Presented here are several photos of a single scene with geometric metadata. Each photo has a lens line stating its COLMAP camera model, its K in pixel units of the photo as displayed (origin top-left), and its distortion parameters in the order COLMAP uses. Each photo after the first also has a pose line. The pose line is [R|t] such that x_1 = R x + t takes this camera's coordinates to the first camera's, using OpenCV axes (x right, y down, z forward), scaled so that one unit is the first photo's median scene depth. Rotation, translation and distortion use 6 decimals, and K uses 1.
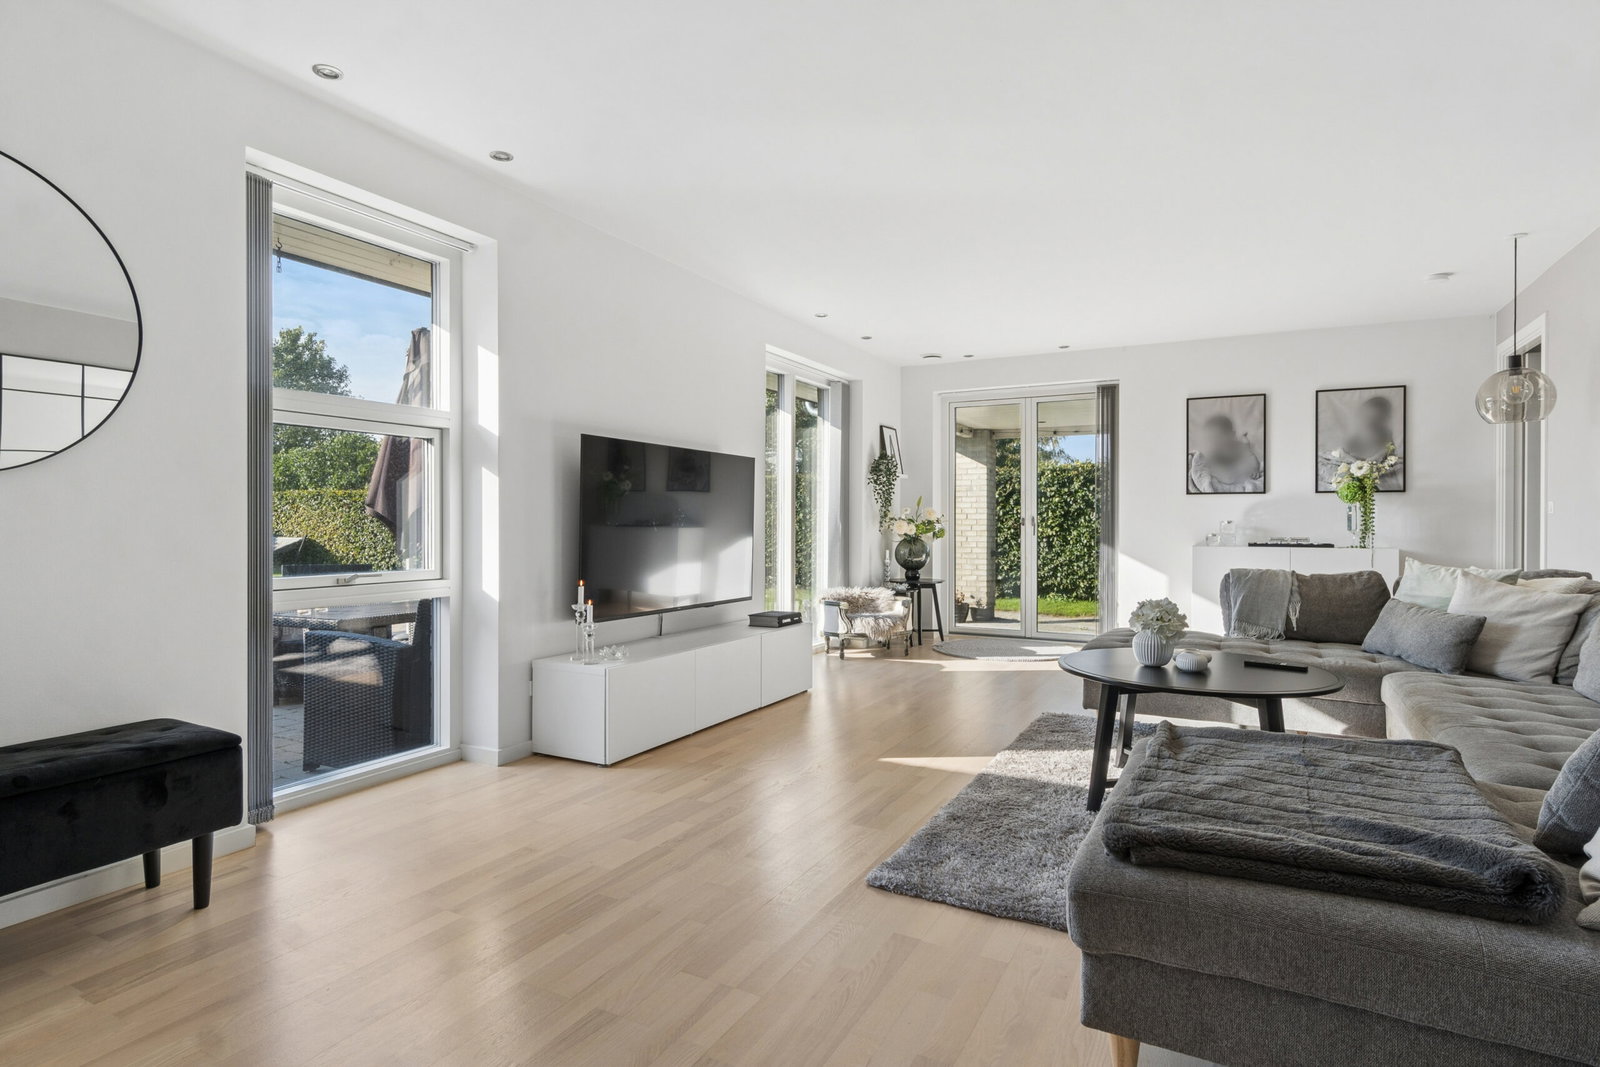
lens RADIAL K [[841.8, 0, 800.0], [0, 841.8, 533.5], [0, 0, 1]] dist [0.003054, -0.000116]
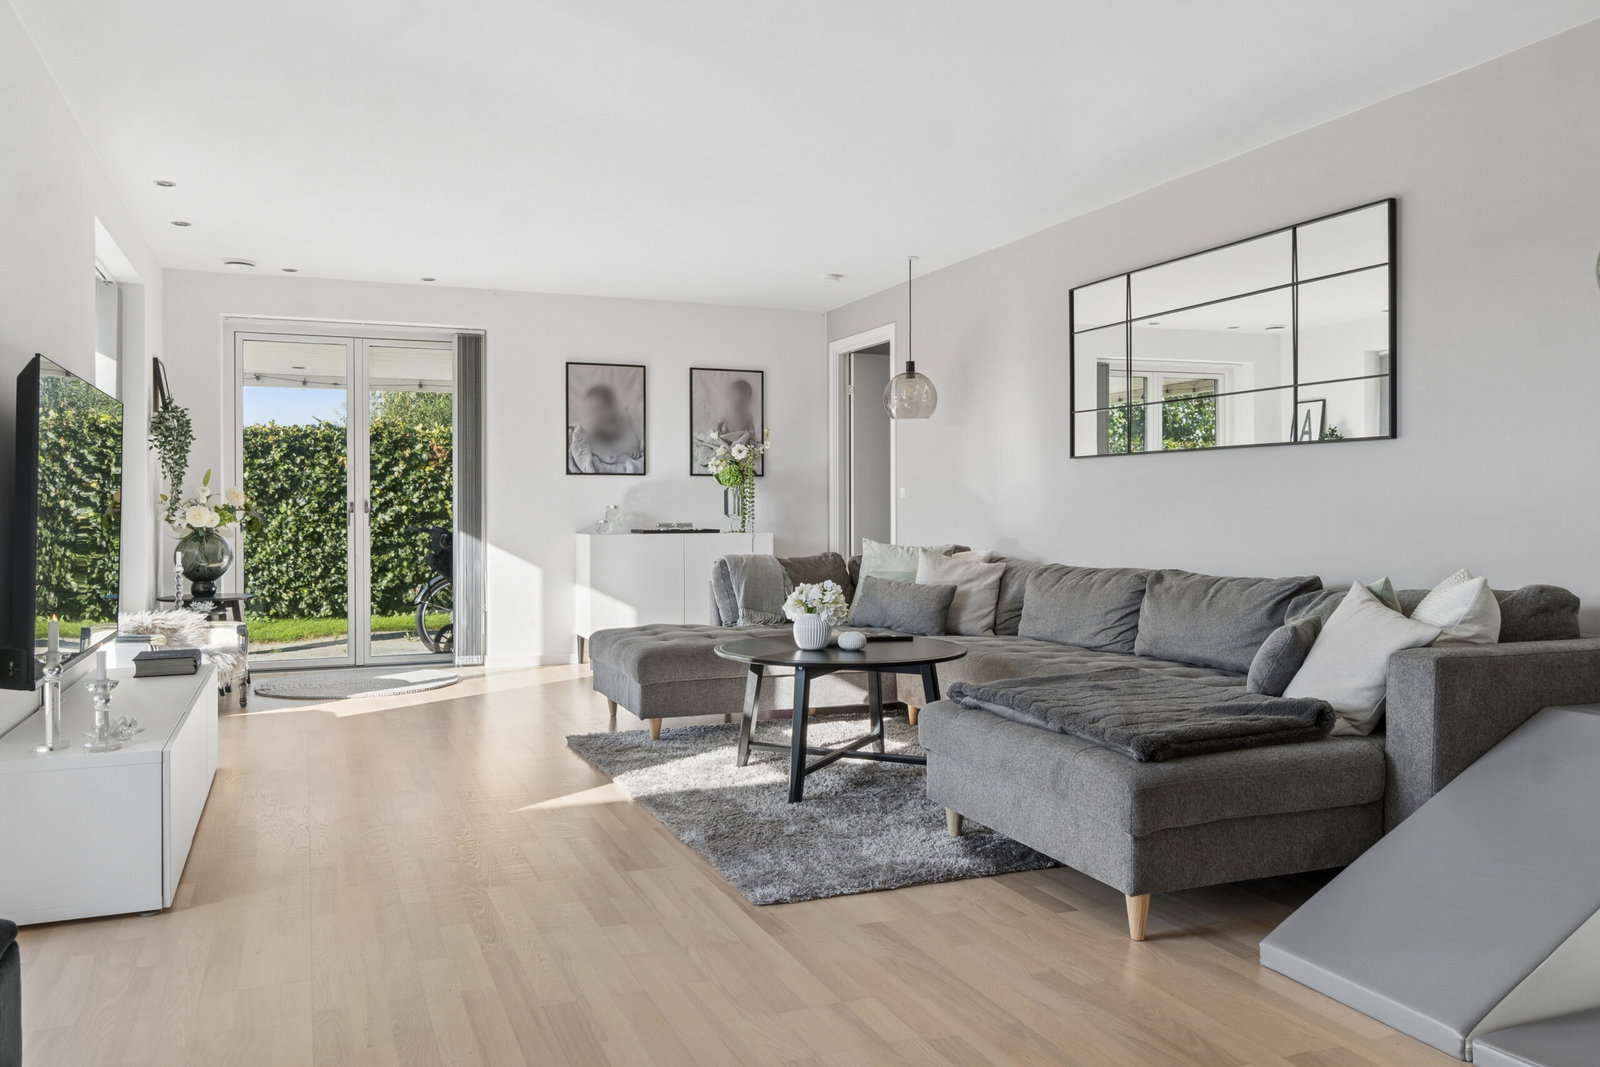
lens RADIAL K [[1190.2, 0, 798.5], [0, 1190.2, 514.9], [0, 0, 1]] dist [0.008278, 0.000834]
pose [[0.636100, -0.008549, 0.771560, -0.334086], [0.014345, 0.999897, -0.000748, -0.001308], [-0.771474, 0.011544, 0.636157, 0.054665]]
